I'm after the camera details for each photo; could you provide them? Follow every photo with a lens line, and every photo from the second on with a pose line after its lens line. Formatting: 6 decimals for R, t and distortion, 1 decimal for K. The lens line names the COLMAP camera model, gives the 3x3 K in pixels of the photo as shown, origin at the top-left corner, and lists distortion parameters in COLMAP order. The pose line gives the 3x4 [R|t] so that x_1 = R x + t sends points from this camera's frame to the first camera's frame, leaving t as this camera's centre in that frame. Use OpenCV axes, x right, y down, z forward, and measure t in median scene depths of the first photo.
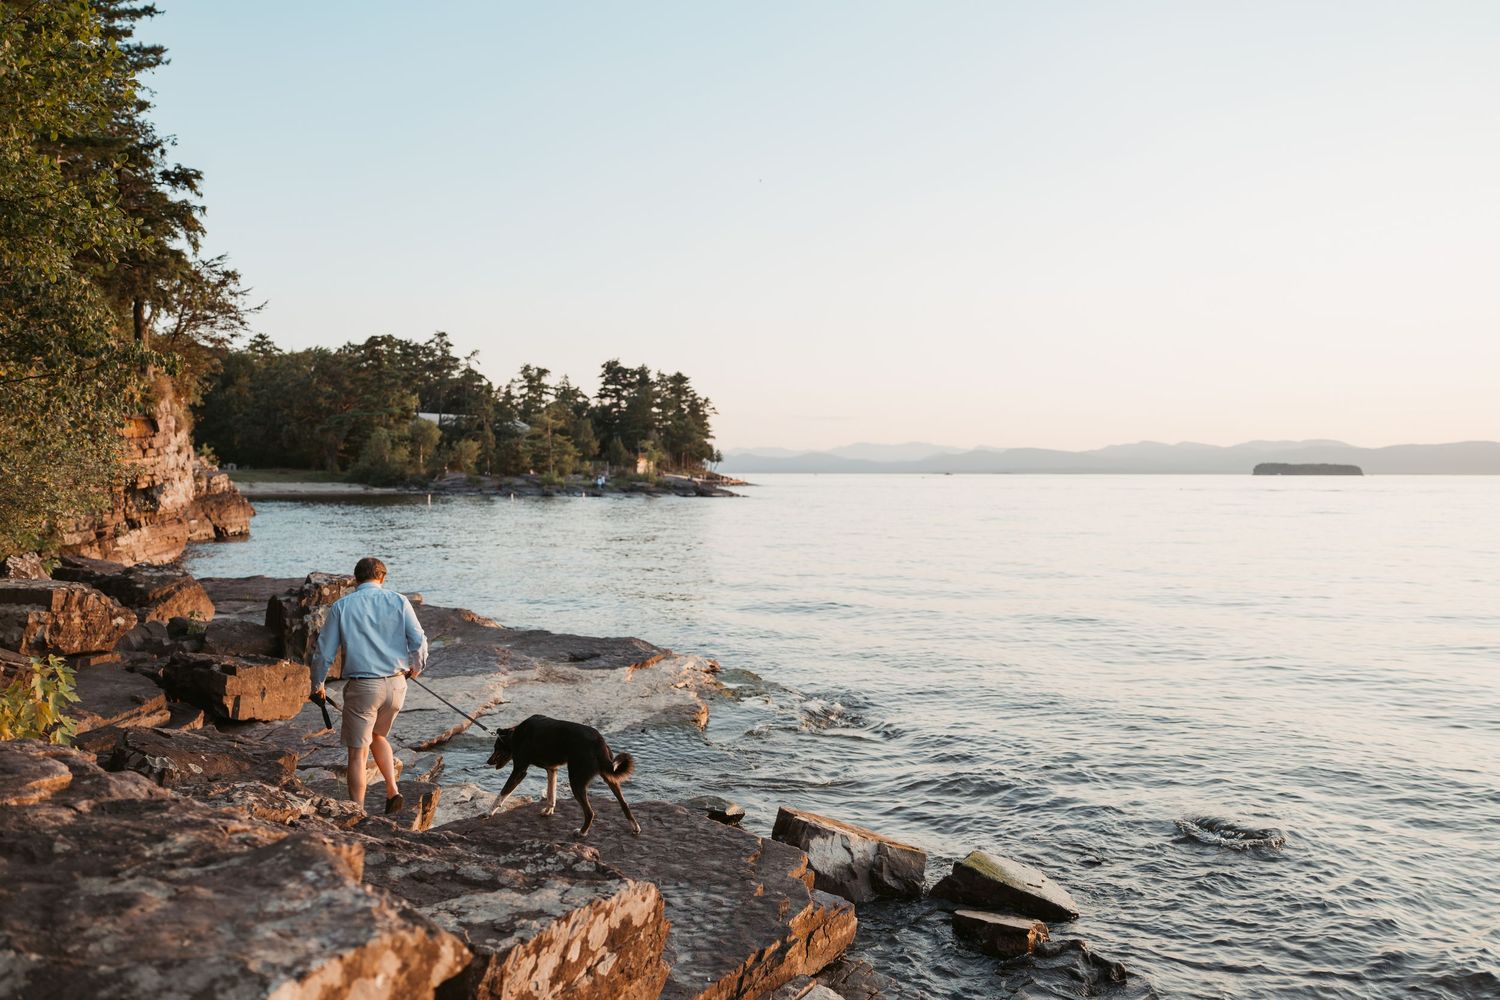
lens RADIAL K [[1296.7, 0, 750.0], [0, 1296.7, 500.0], [0, 0, 1]] dist [-0.009751, 0.002722]
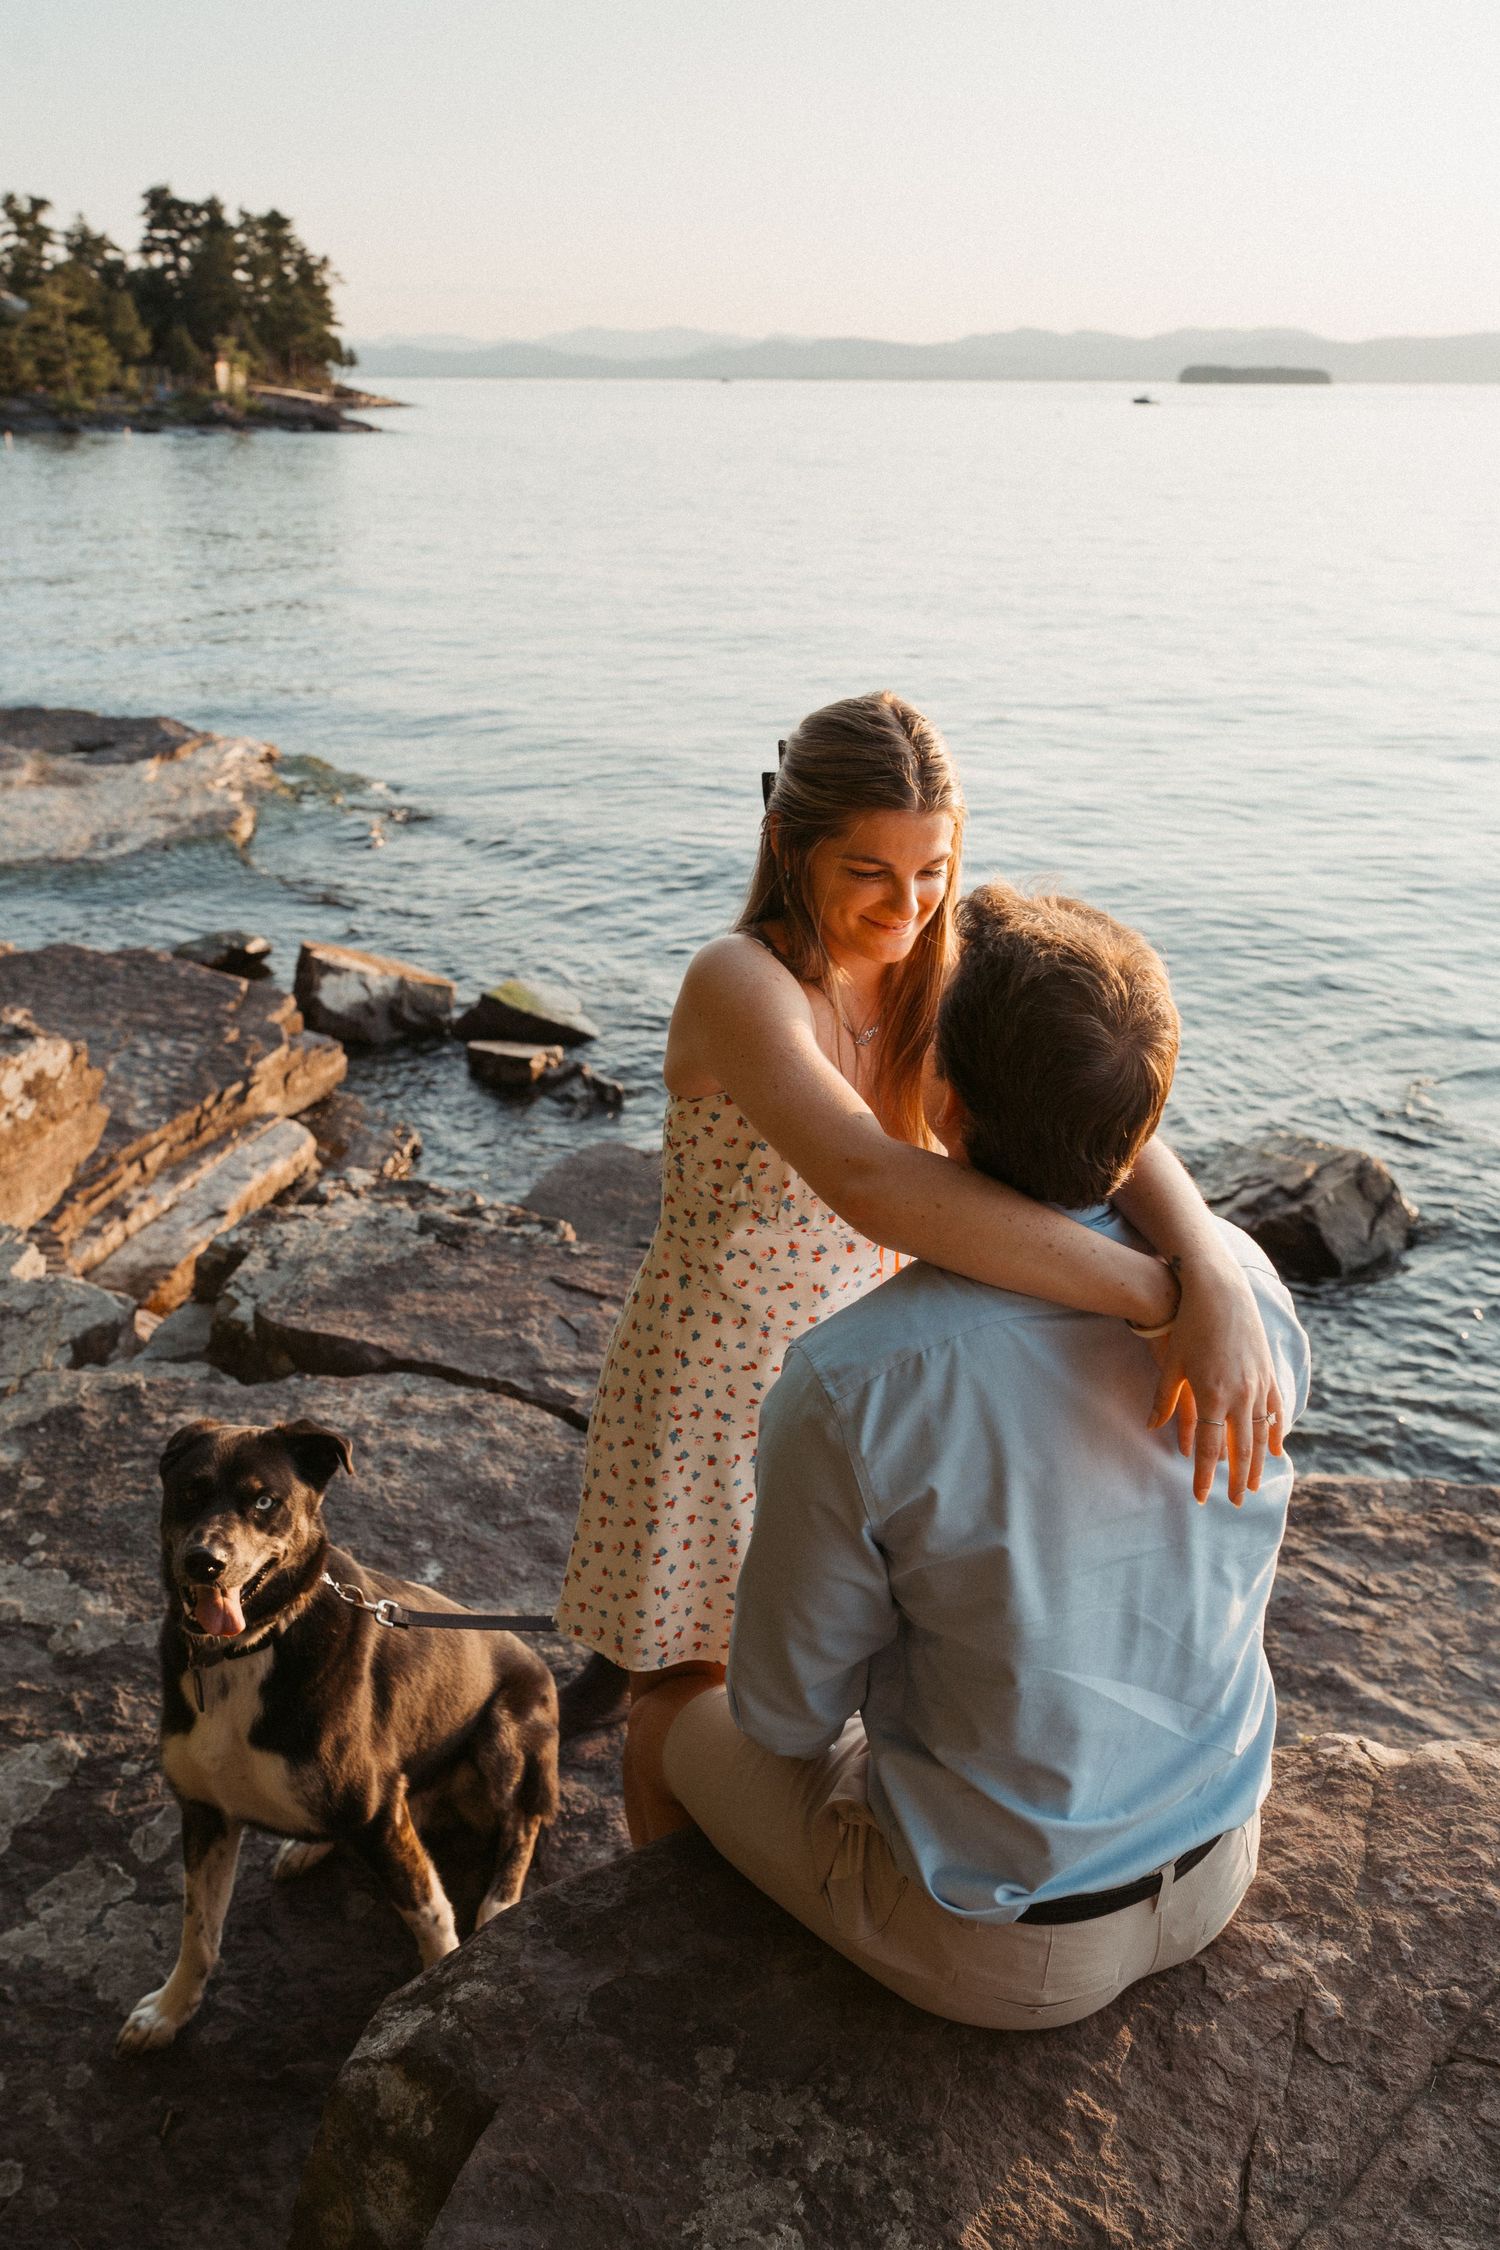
lens RADIAL K [[1945.1, 0, 798.3], [0, 1945.1, 1103.6], [0, 0, 1]] dist [-0.009751, 0.002722]
pose [[0.984020, -0.059093, 0.167964, 0.079854], [-0.000503, 0.942396, 0.334500, -0.066748], [-0.178055, -0.329240, 0.927307, -0.213922]]
